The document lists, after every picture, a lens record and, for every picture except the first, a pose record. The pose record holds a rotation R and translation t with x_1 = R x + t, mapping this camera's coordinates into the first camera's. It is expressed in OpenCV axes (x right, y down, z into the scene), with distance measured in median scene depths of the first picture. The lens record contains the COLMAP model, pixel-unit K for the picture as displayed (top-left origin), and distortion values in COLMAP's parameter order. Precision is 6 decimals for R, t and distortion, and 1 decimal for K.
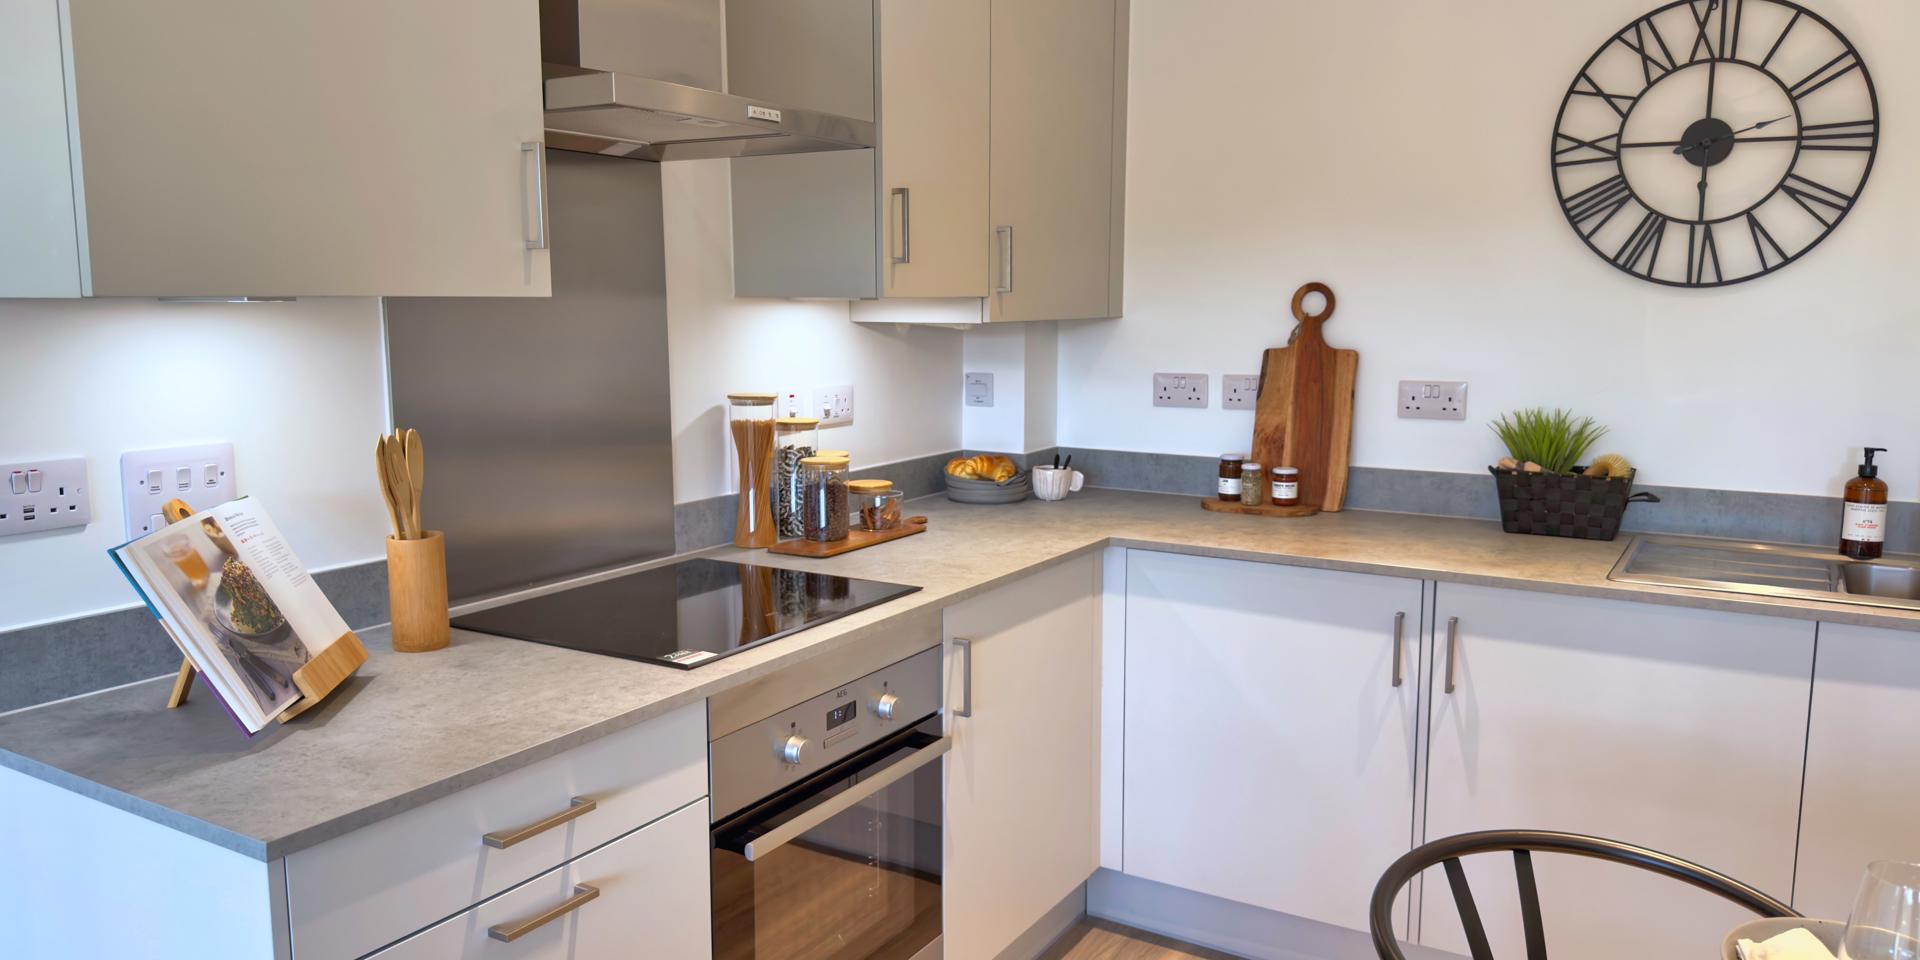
lens RADIAL K [[1387.8, 0, 963.2], [0, 1387.8, 477.8], [0, 0, 1]] dist [0.002785, -0.013968]
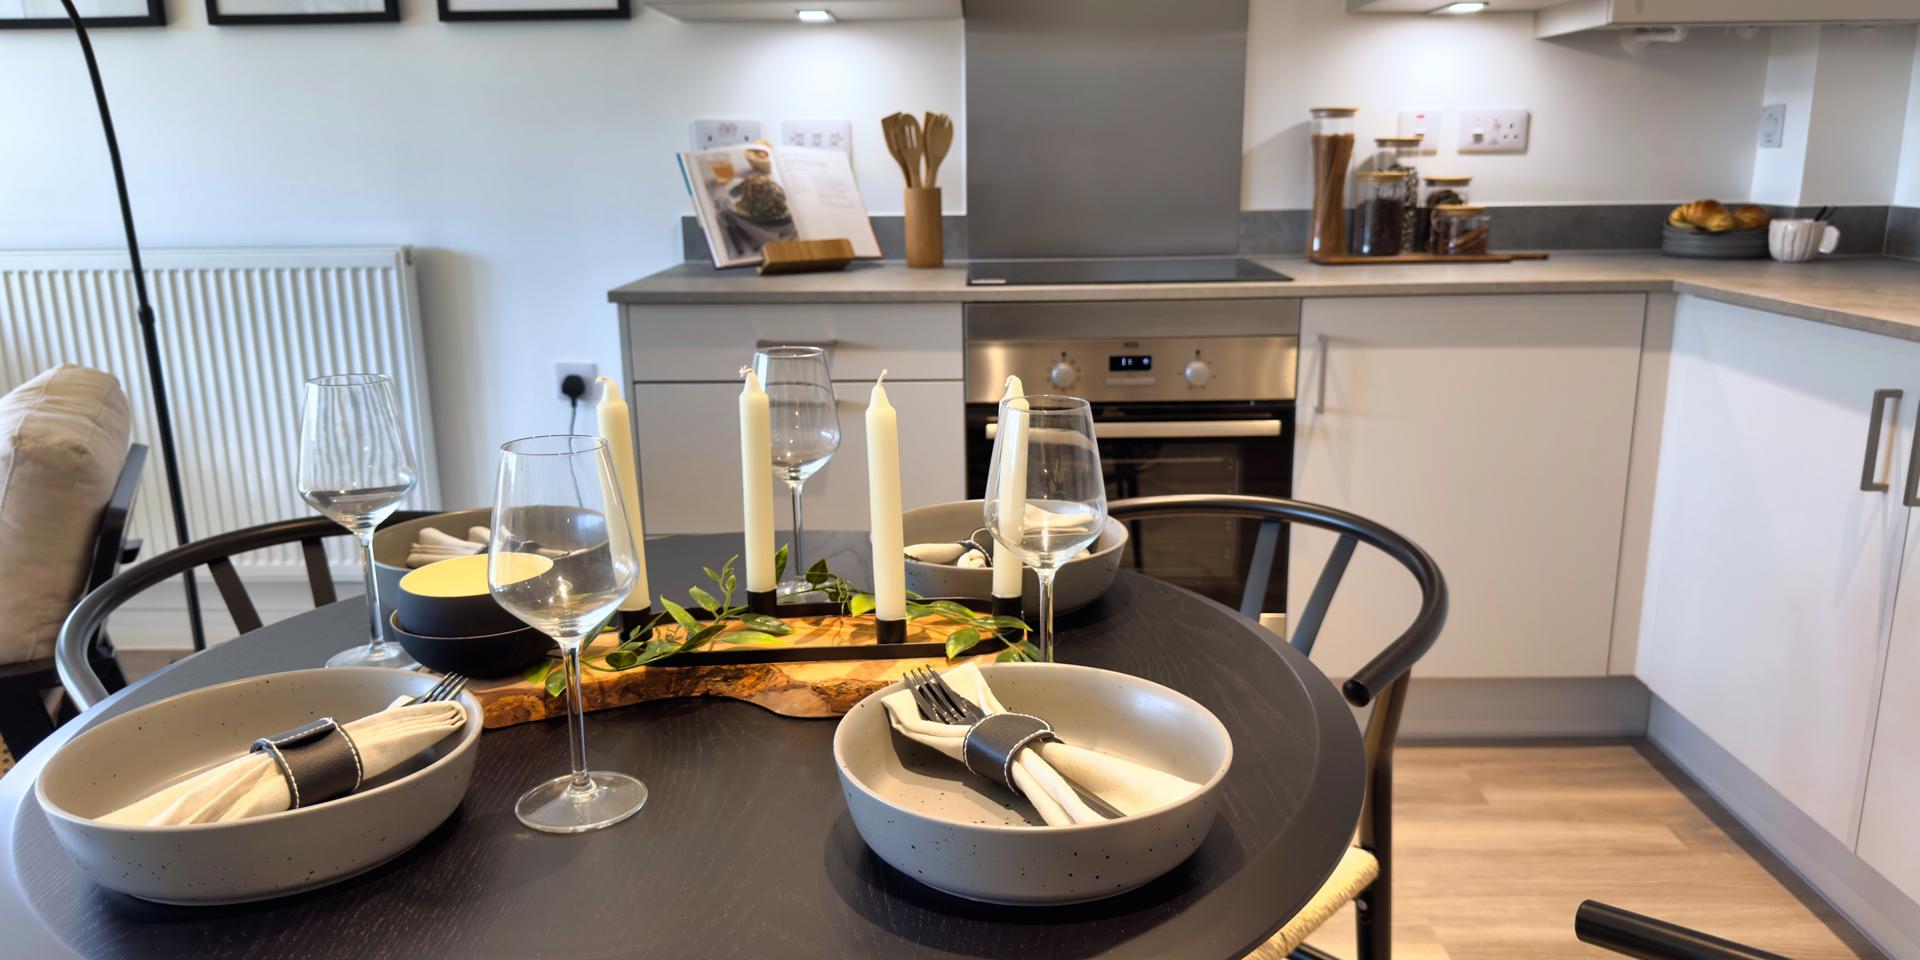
lens RADIAL K [[1387.8, 0, 948.4], [0, 1387.8, 488.9], [0, 0, 1]] dist [0.002785, -0.013968]
pose [[0.489754, 0.201938, -0.848152, 0.641729], [-0.106440, 0.979379, 0.171720, 0.071533], [0.865339, 0.006177, 0.501149, 0.222080]]
